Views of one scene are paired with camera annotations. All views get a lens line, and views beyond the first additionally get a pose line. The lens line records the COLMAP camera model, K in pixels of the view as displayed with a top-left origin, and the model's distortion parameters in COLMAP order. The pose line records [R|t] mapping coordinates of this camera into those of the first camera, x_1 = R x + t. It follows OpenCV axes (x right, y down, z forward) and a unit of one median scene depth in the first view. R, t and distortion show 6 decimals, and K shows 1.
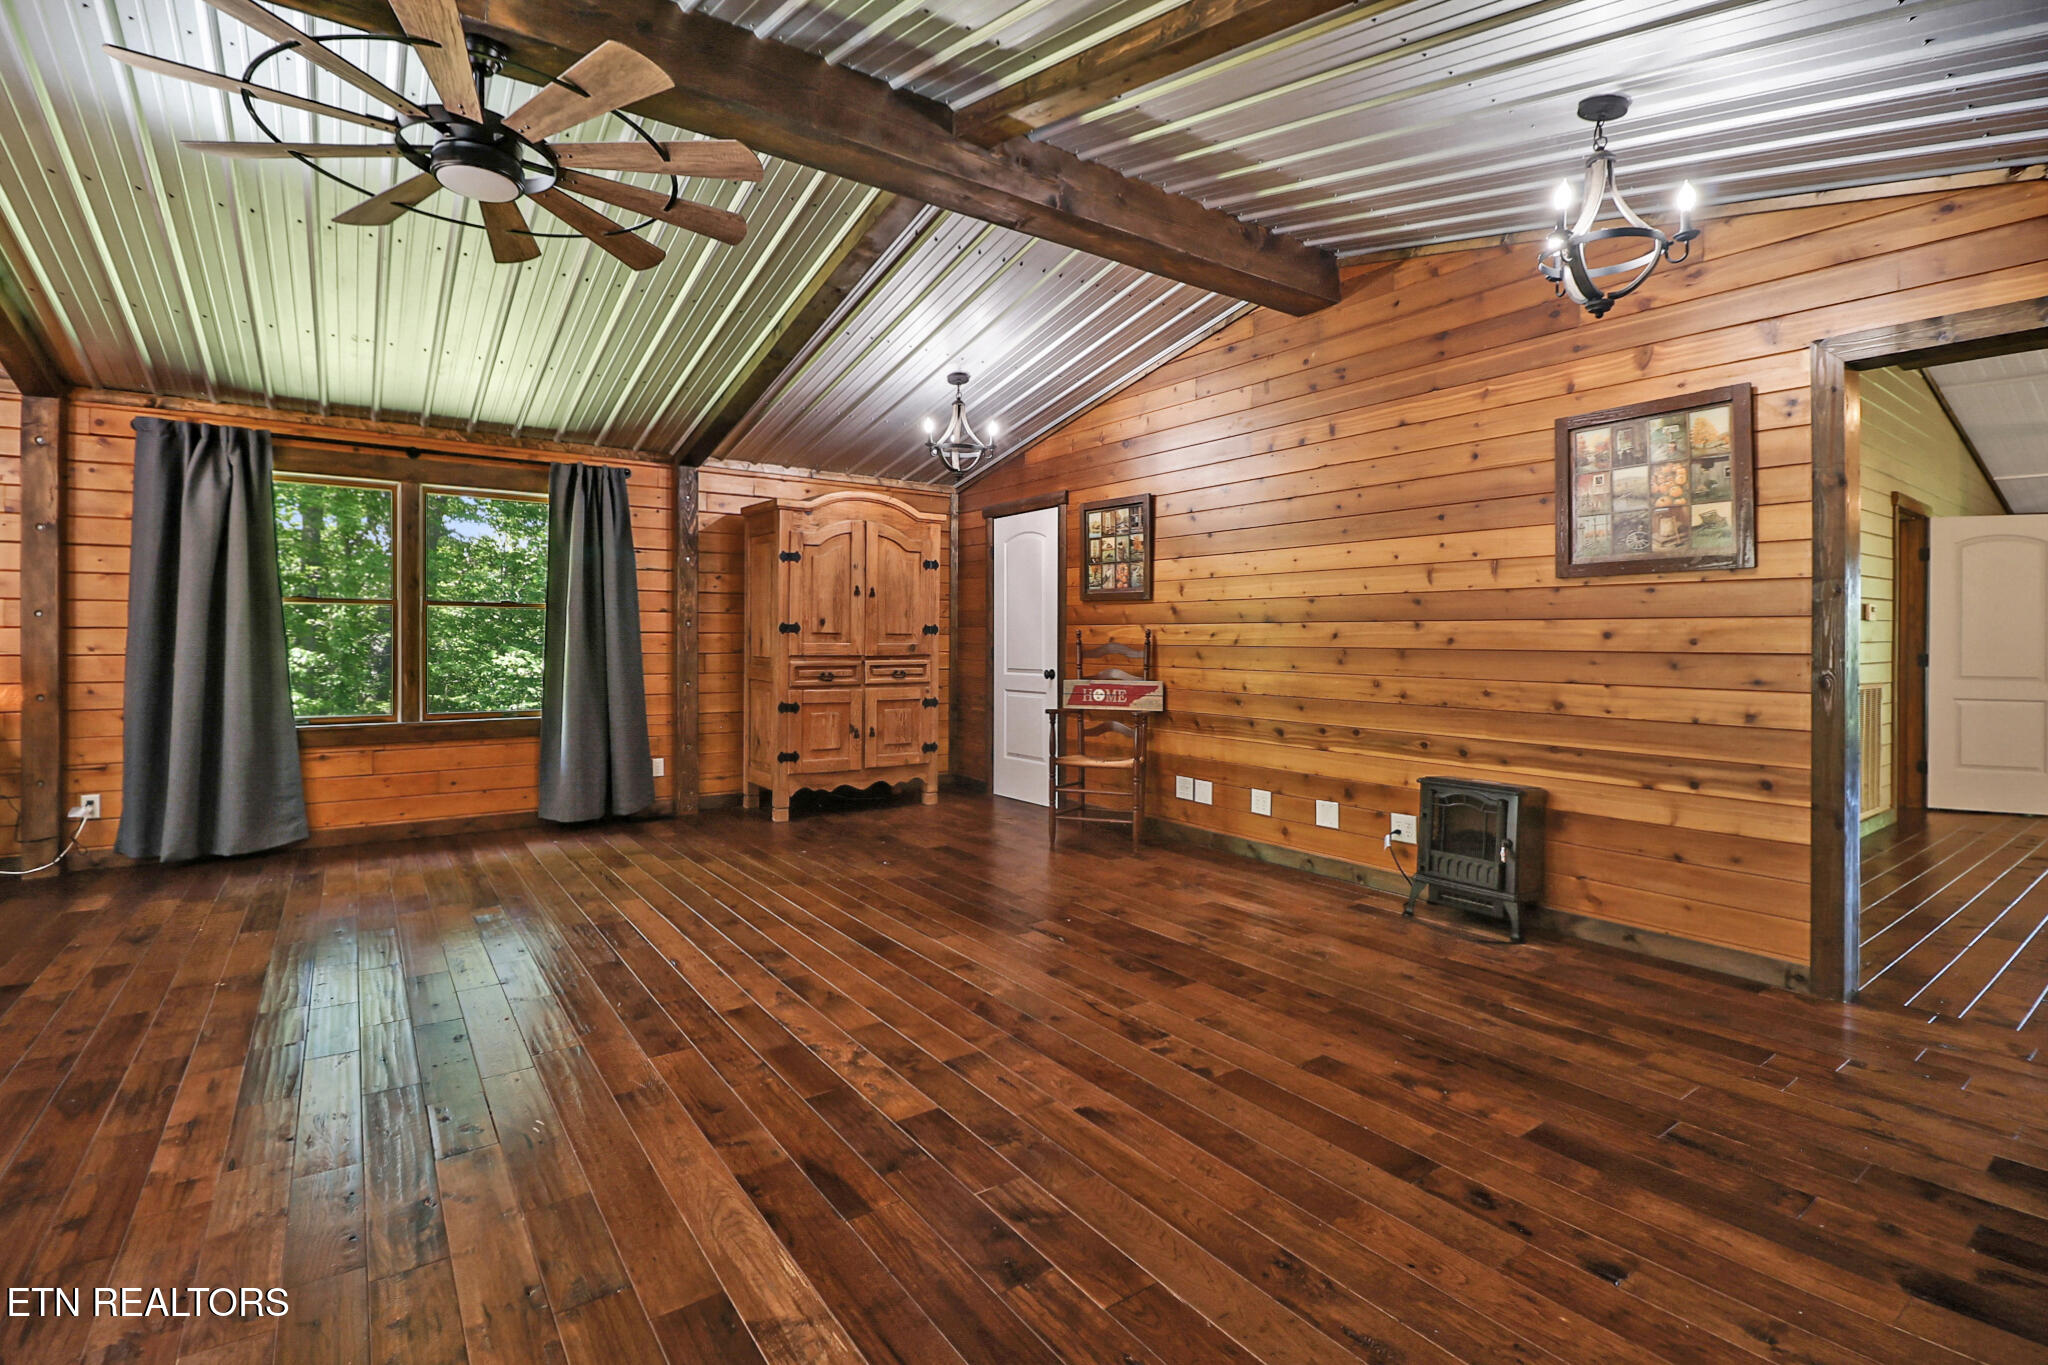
lens RADIAL K [[938.3, 0, 1007.2], [0, 938.3, 647.1], [0, 0, 1]] dist [-0.001068, -0.013456]
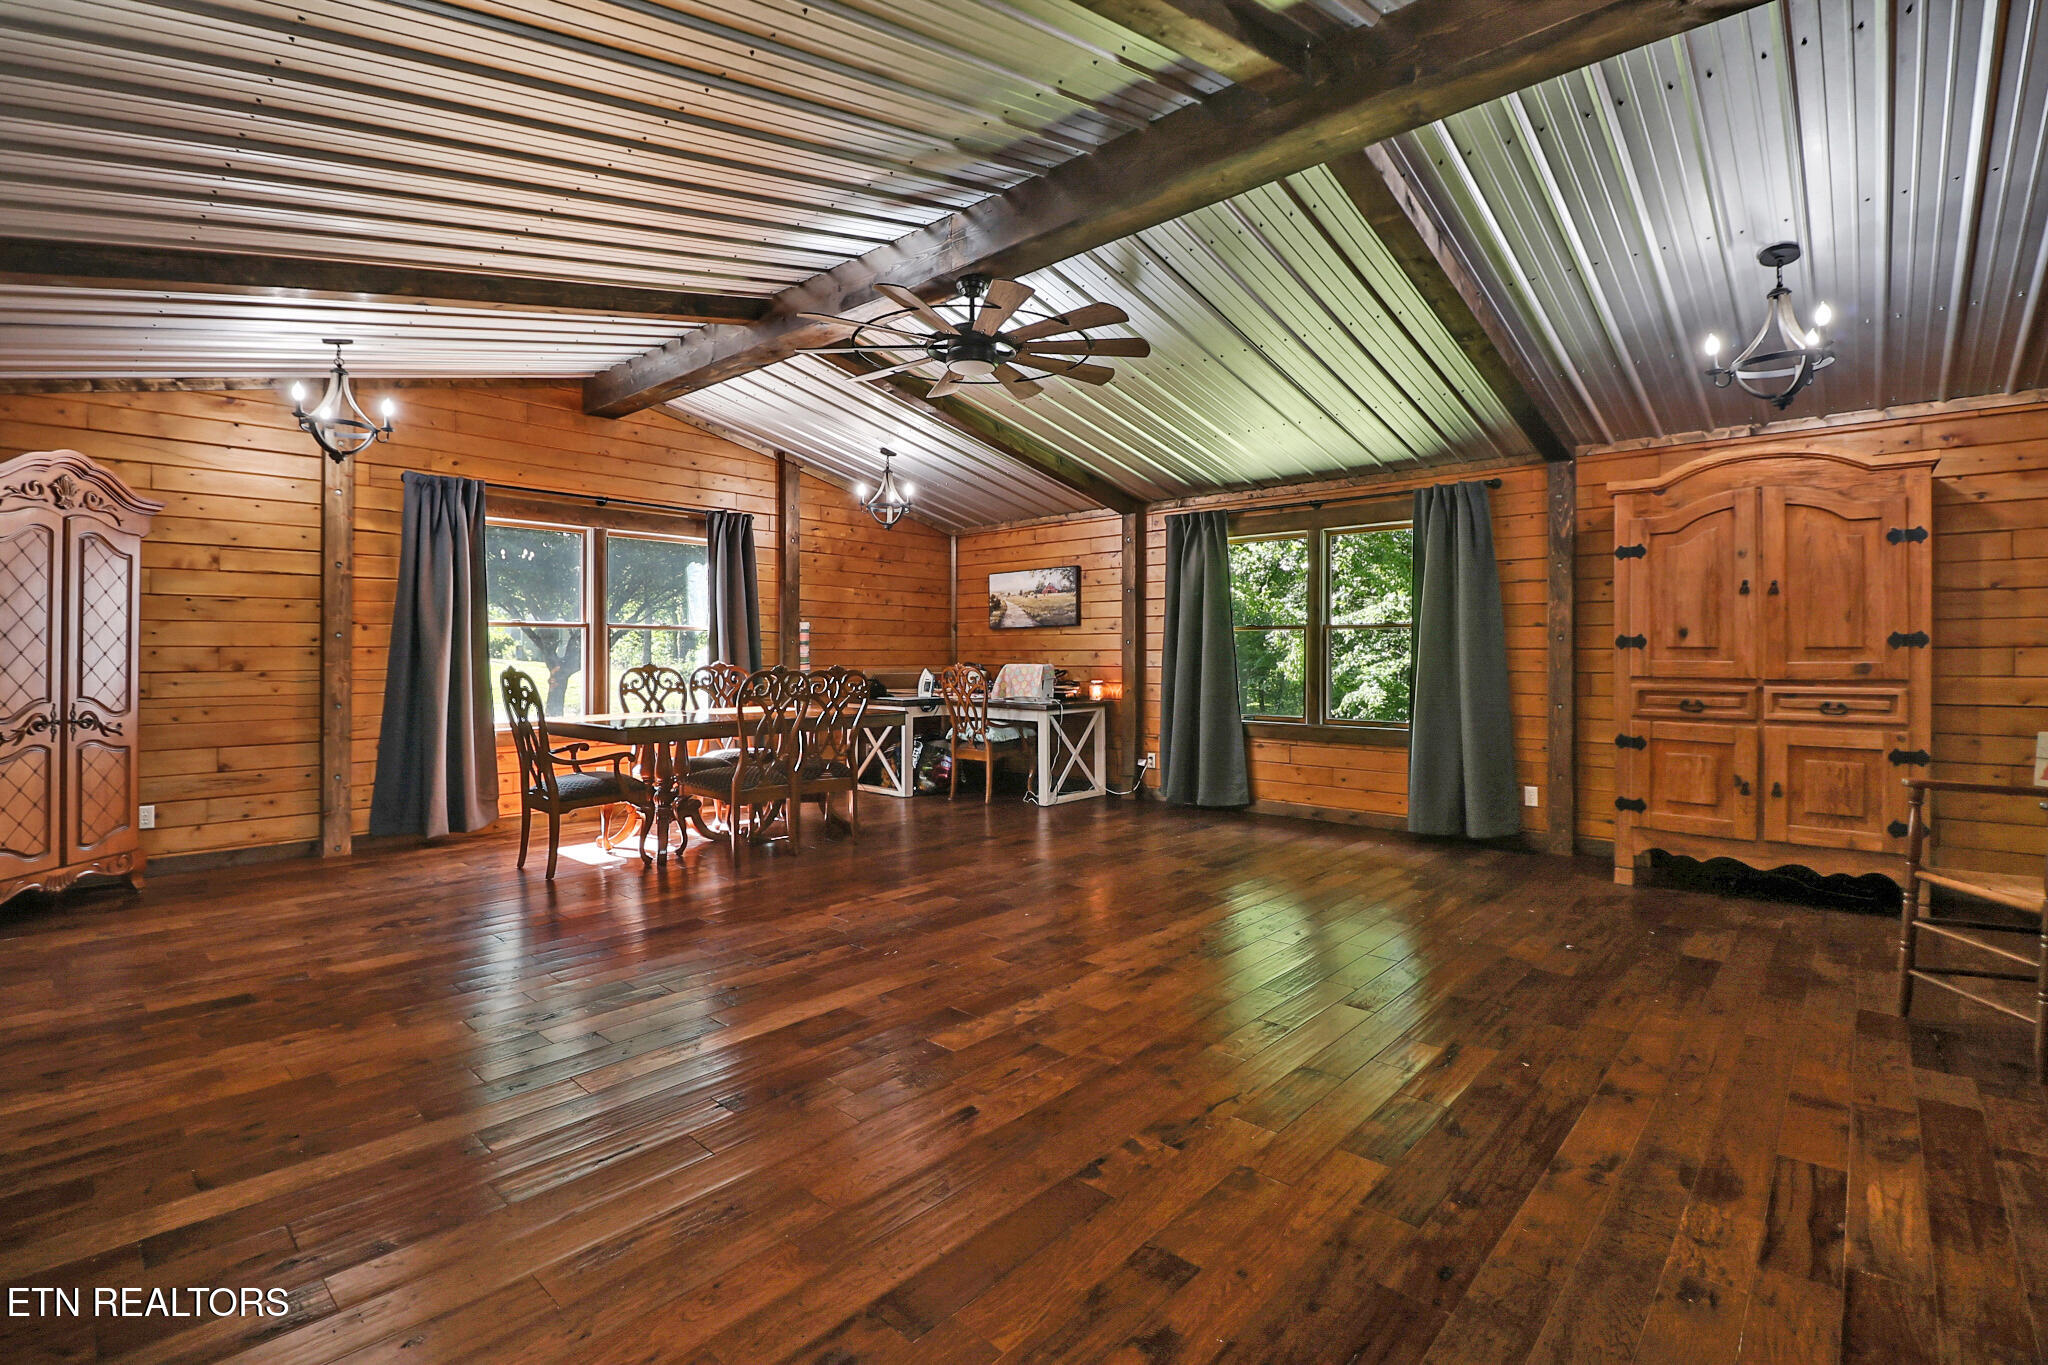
lens RADIAL K [[938.3, 0, 1007.2], [0, 938.3, 647.1], [0, 0, 1]] dist [-0.001068, -0.013456]
pose [[0.202205, -0.012113, -0.979268, 0.429309], [-0.005819, 0.999891, -0.013569, -0.002040], [0.979326, 0.008442, 0.202112, 0.317604]]
